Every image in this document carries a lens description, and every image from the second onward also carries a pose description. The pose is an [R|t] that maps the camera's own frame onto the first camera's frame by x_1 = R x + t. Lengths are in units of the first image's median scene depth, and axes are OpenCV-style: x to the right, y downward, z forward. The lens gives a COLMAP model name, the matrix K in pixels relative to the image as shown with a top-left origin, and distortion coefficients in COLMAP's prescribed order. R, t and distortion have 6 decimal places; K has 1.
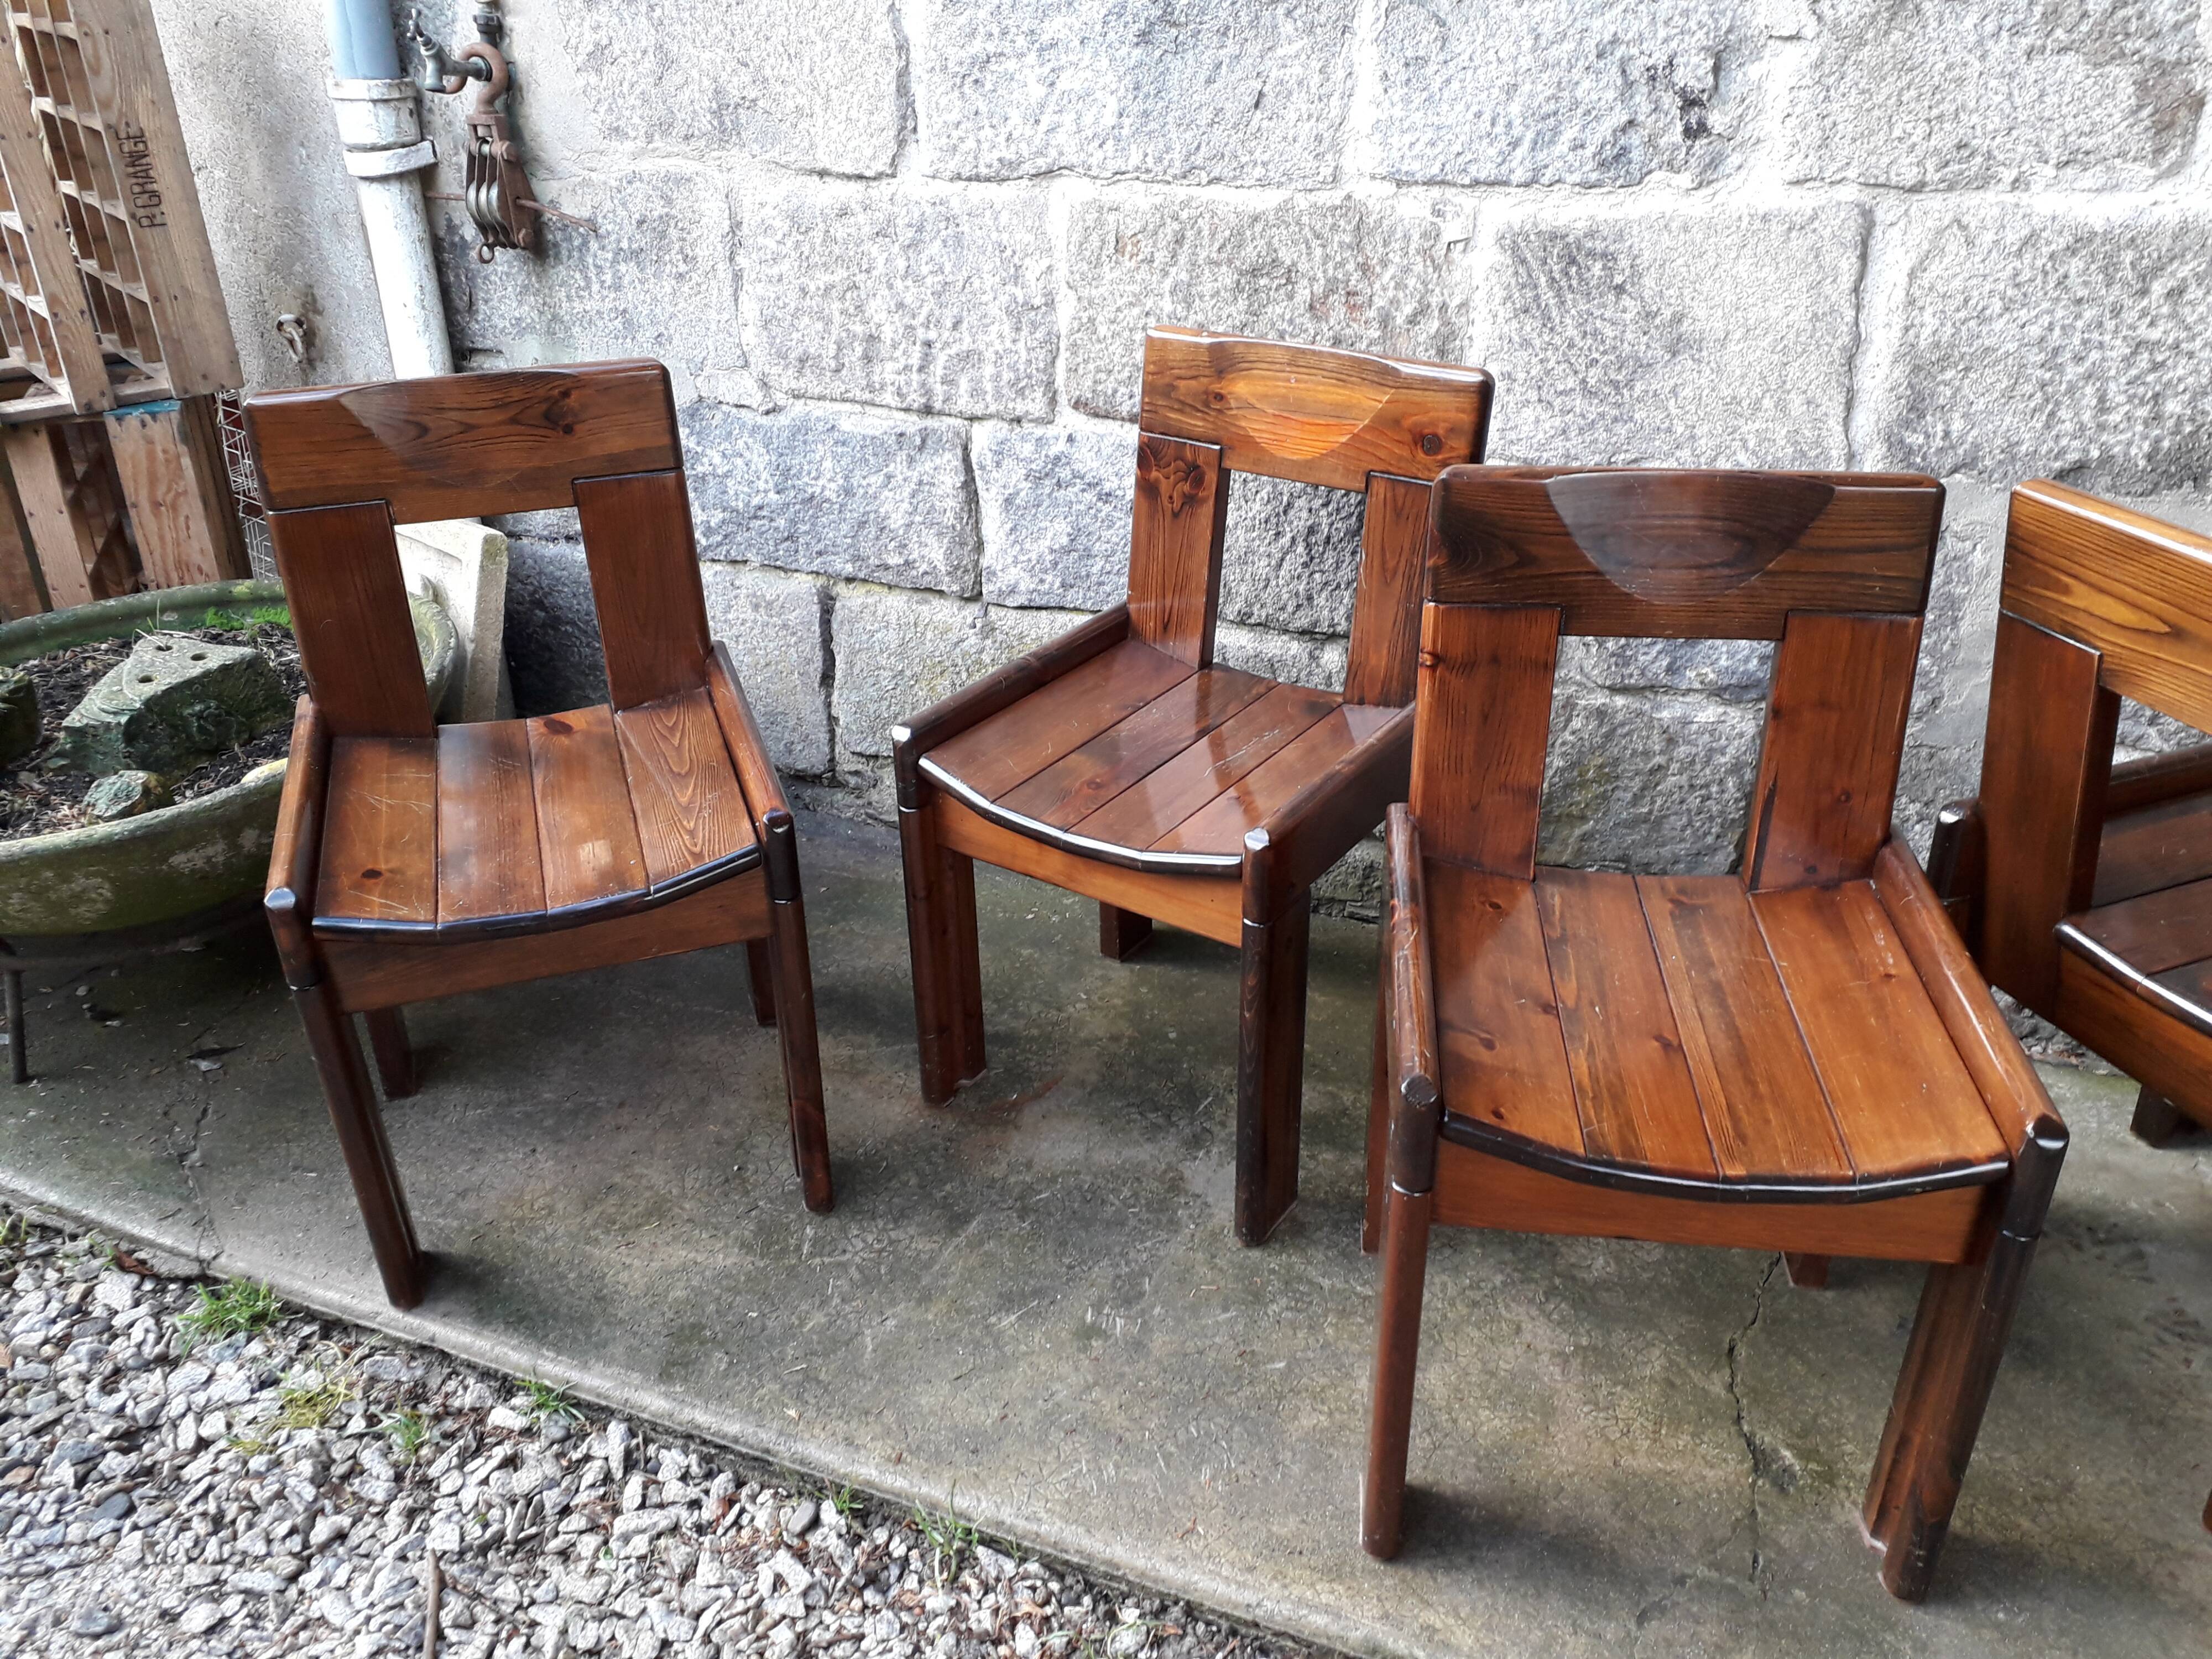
lens RADIAL K [[1772.9, 0, 1109.6], [0, 1772.9, 838.1], [0, 0, 1]] dist [0.039016, -0.055167]
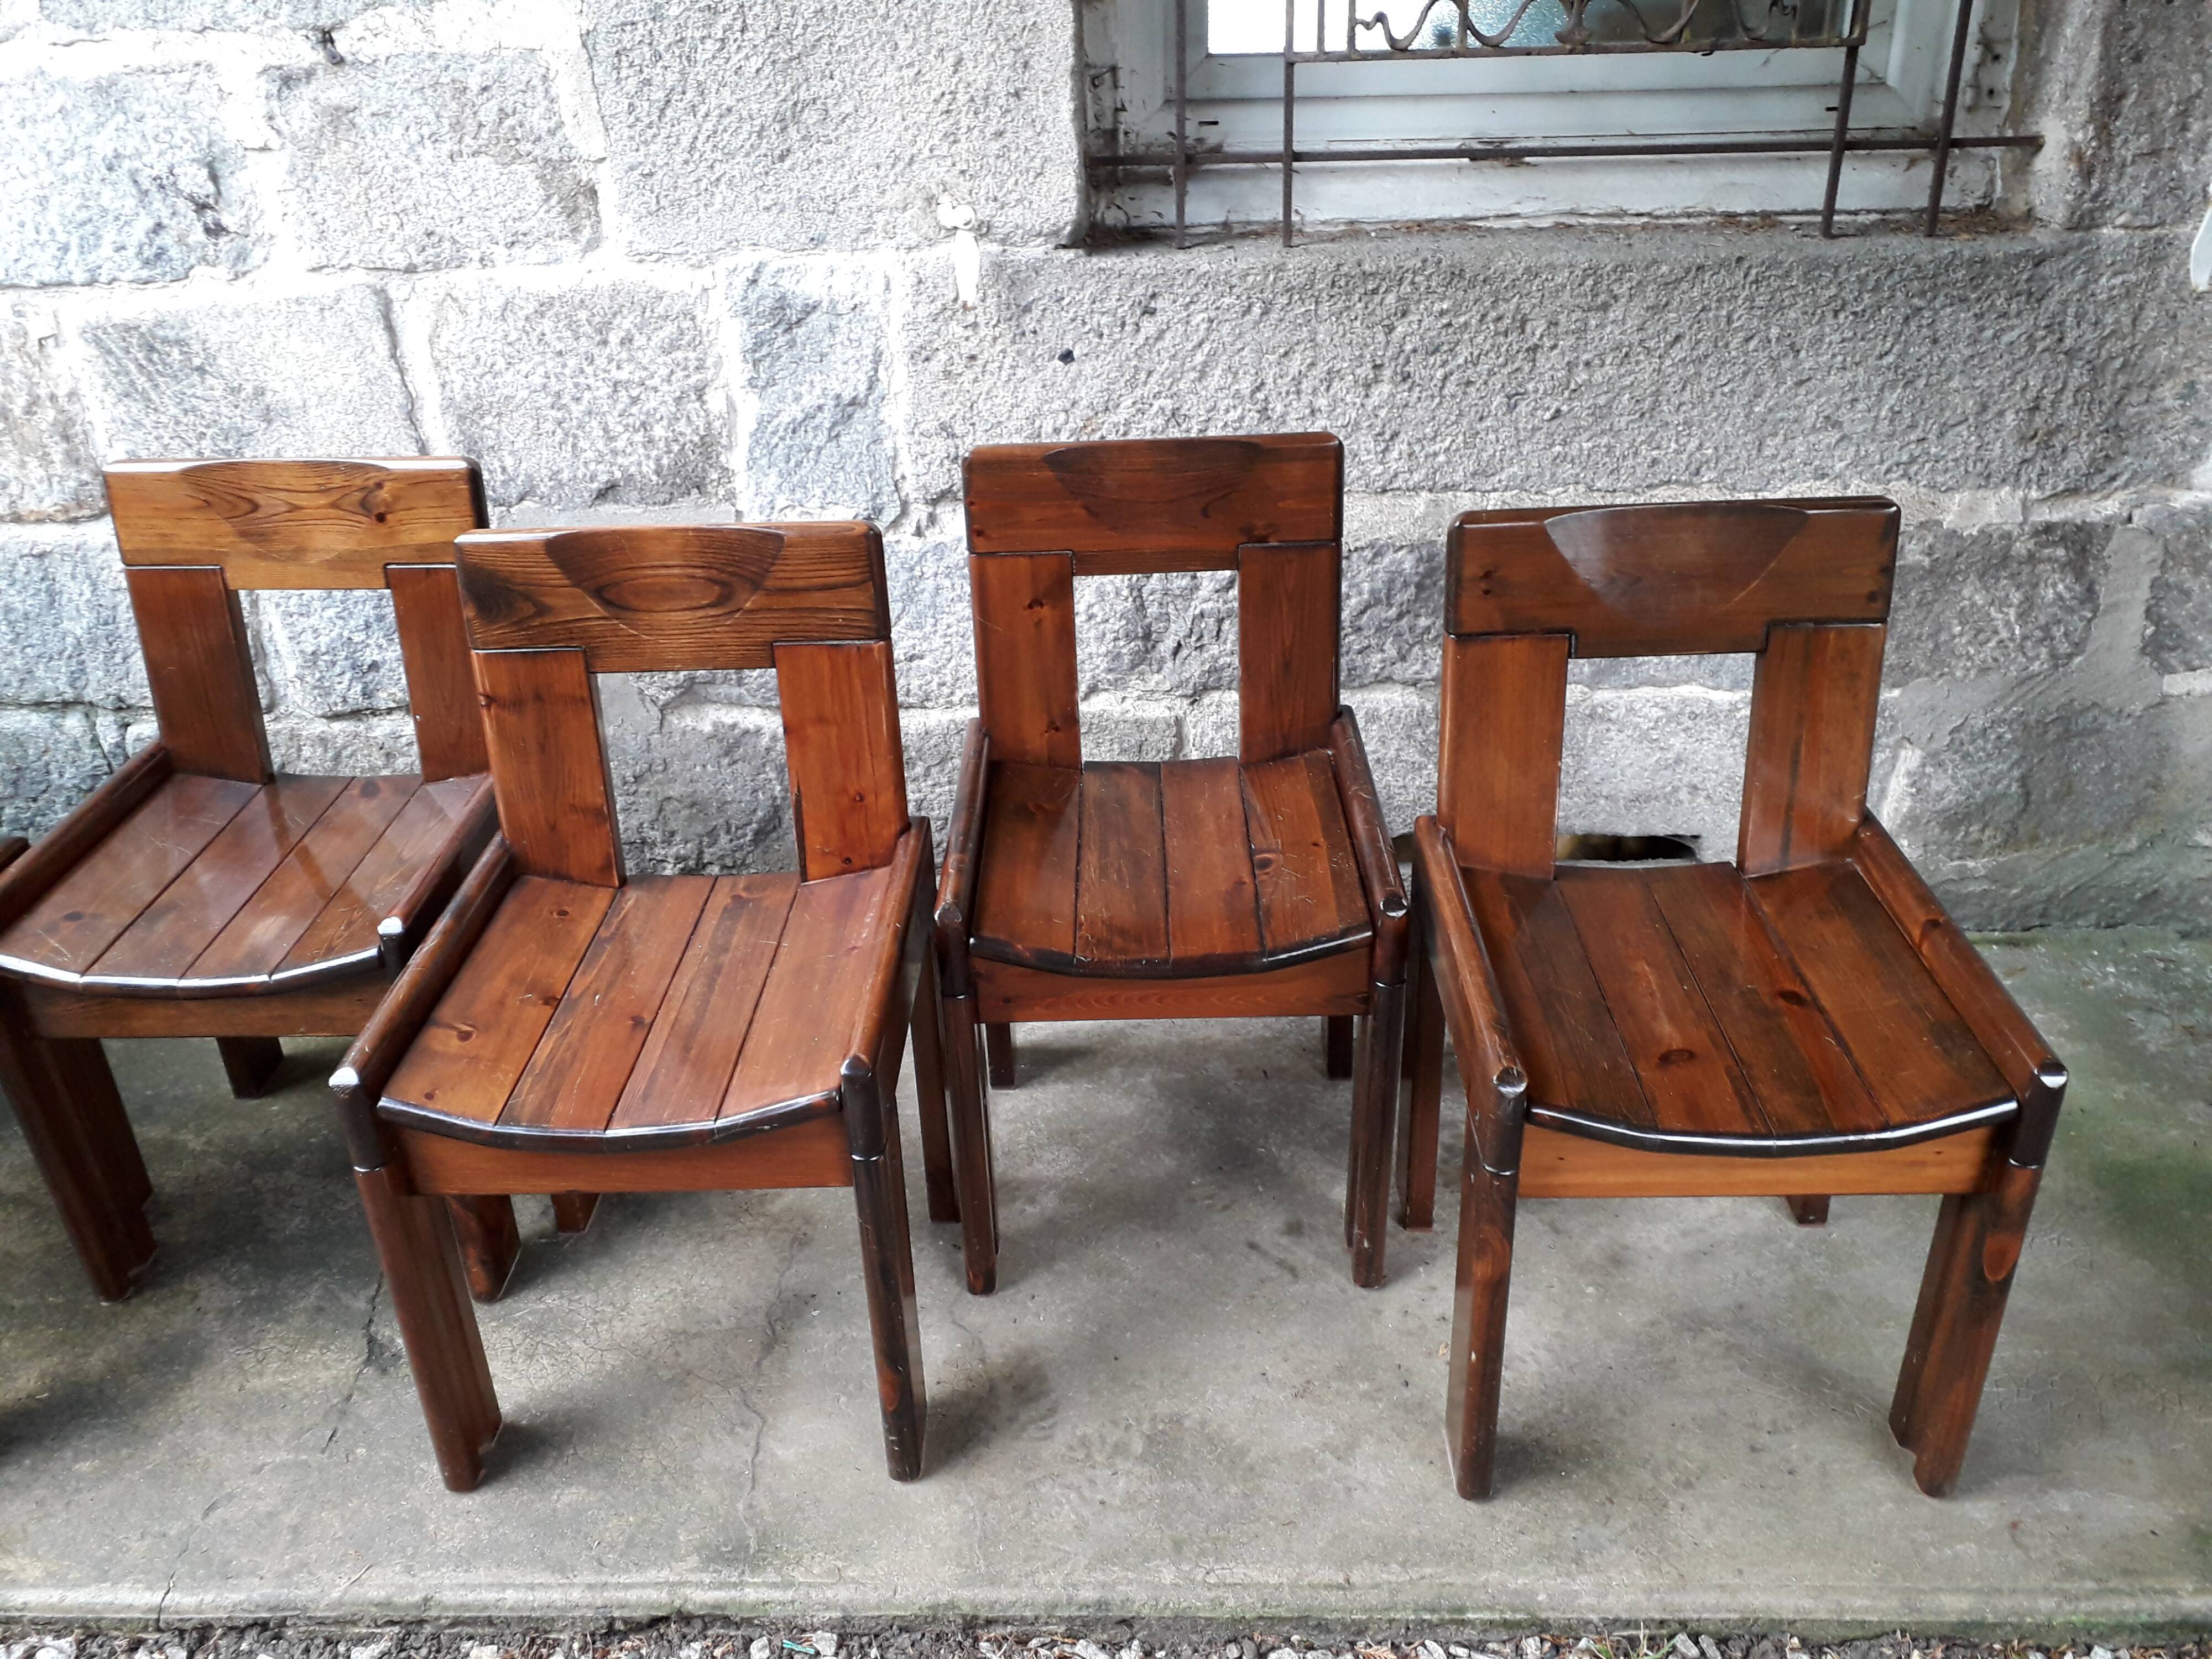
lens RADIAL K [[1772.9, 0, 1118.9], [0, 1772.9, 834.8], [0, 0, 1]] dist [0.039016, -0.055167]
pose [[0.932271, -0.170494, 0.319064, 0.399605], [0.174094, 0.984575, 0.017429, 0.059466], [-0.317114, 0.039299, 0.947573, -0.228819]]
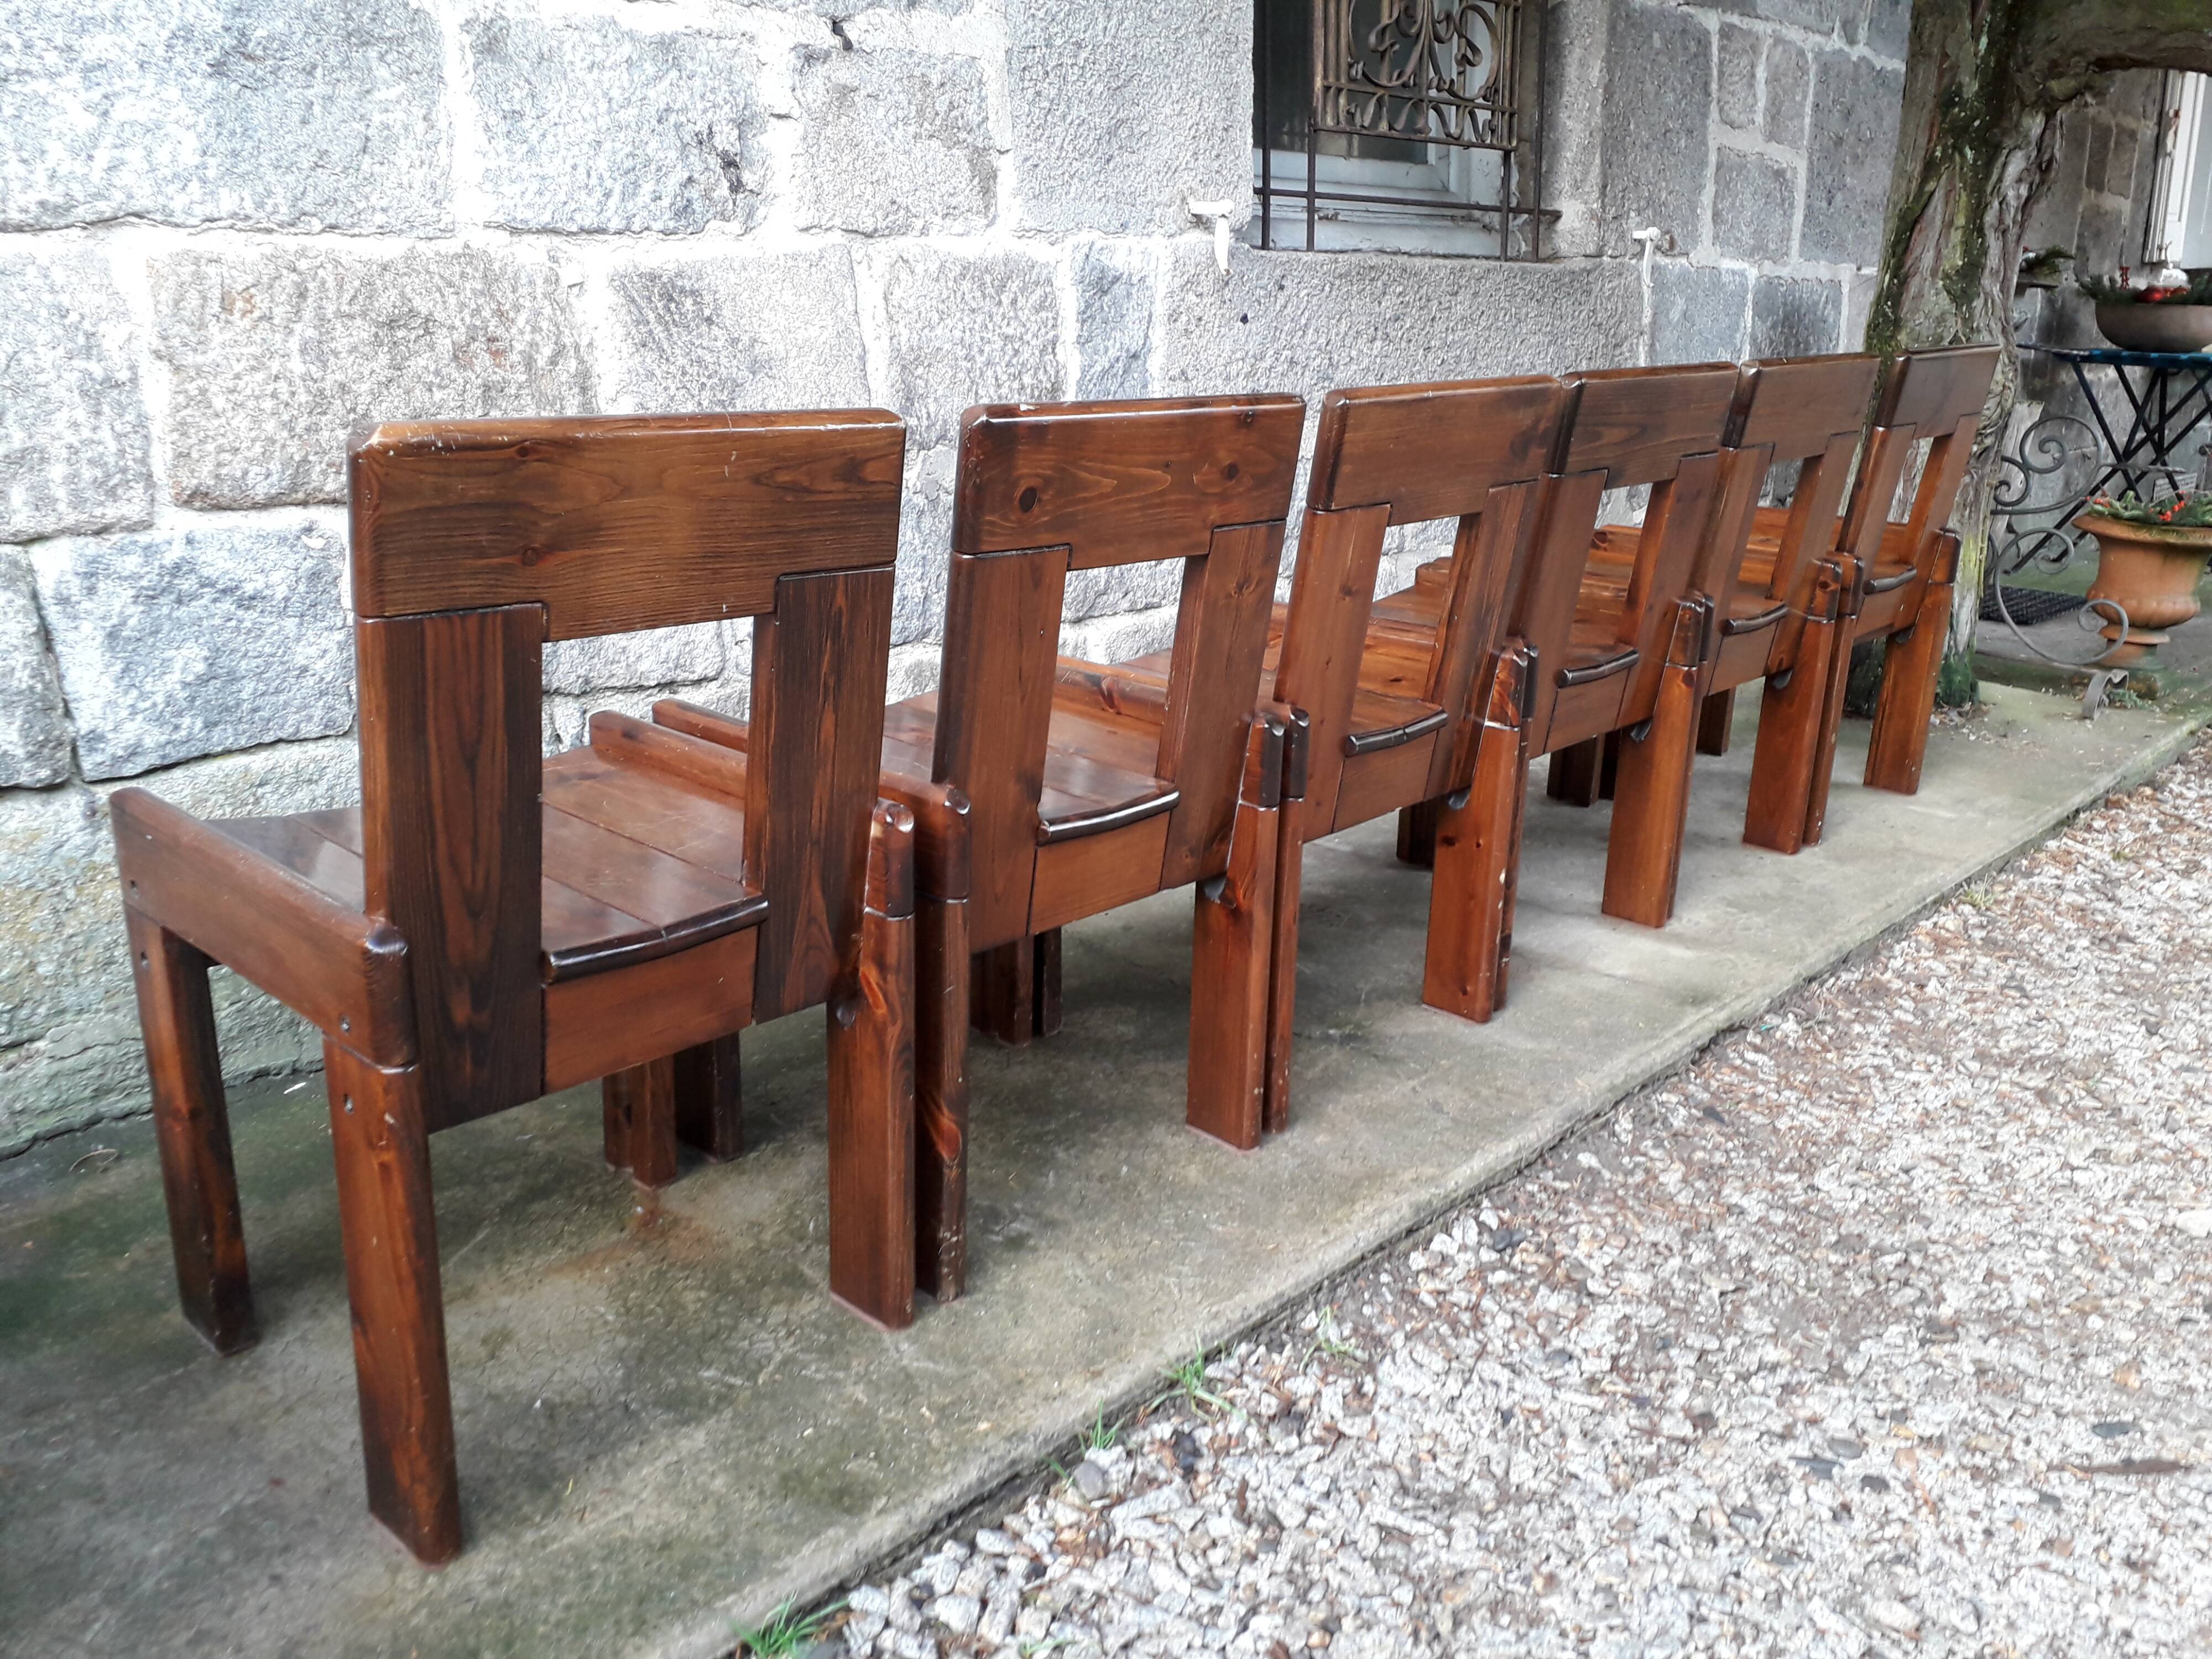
lens RADIAL K [[1772.9, 0, 1121.9], [0, 1772.9, 826.7], [0, 0, 1]] dist [0.039016, -0.055167]
pose [[0.361838, -0.246952, 0.898937, -0.710031], [0.426107, 0.901464, 0.076130, 0.014870], [-0.829160, 0.355497, 0.431412, 0.376705]]
